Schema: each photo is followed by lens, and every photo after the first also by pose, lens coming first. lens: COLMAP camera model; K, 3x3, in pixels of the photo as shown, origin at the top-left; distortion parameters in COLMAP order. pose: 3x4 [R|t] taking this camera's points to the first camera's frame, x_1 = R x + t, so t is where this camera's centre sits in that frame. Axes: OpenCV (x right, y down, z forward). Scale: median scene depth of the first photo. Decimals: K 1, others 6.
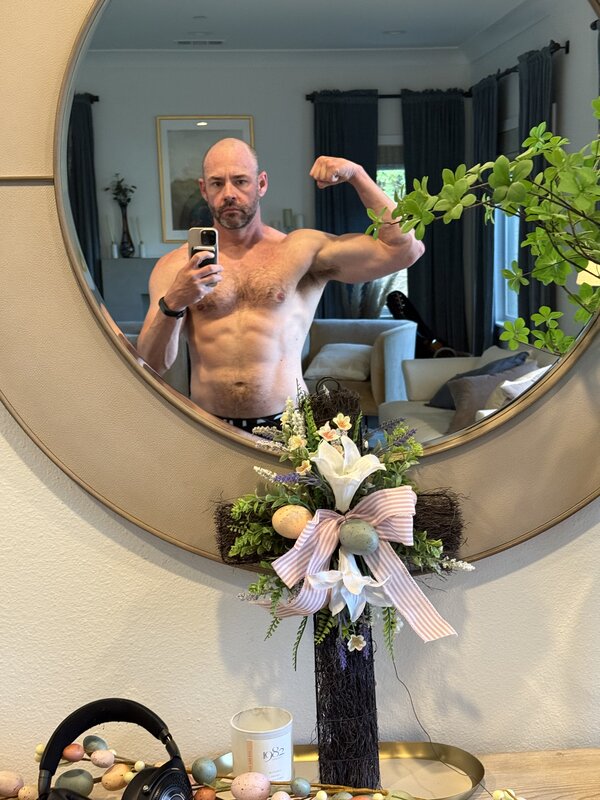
lens RADIAL K [[988.1, 0, 300.9], [0, 988.1, 375.8], [0, 0, 1]] dist [0.089513, -0.028658]
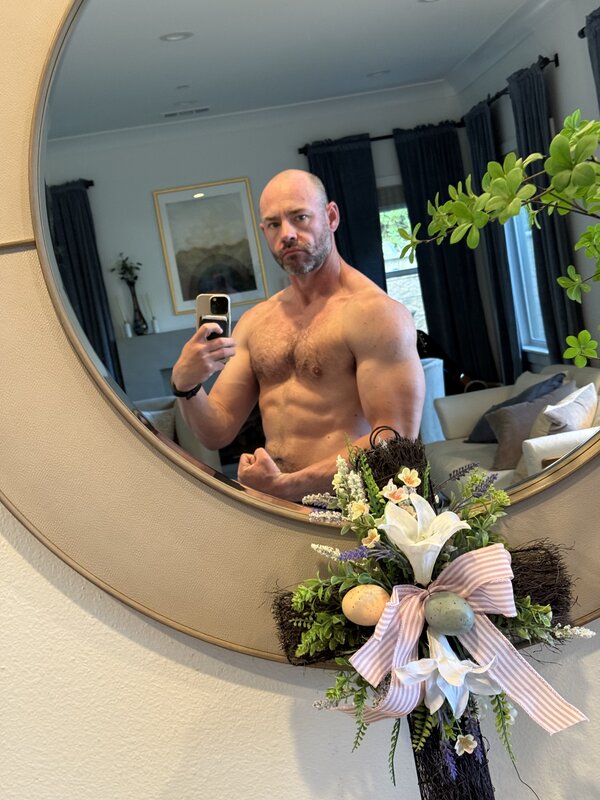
lens RADIAL K [[988.1, 0, 300.9], [0, 988.1, 375.8], [0, 0, 1]] dist [0.089513, -0.028658]
pose [[0.990286, -0.137471, -0.020864, -0.018373], [0.136084, 0.989027, -0.057506, -0.002505], [0.028541, 0.054108, 0.998127, 0.149139]]
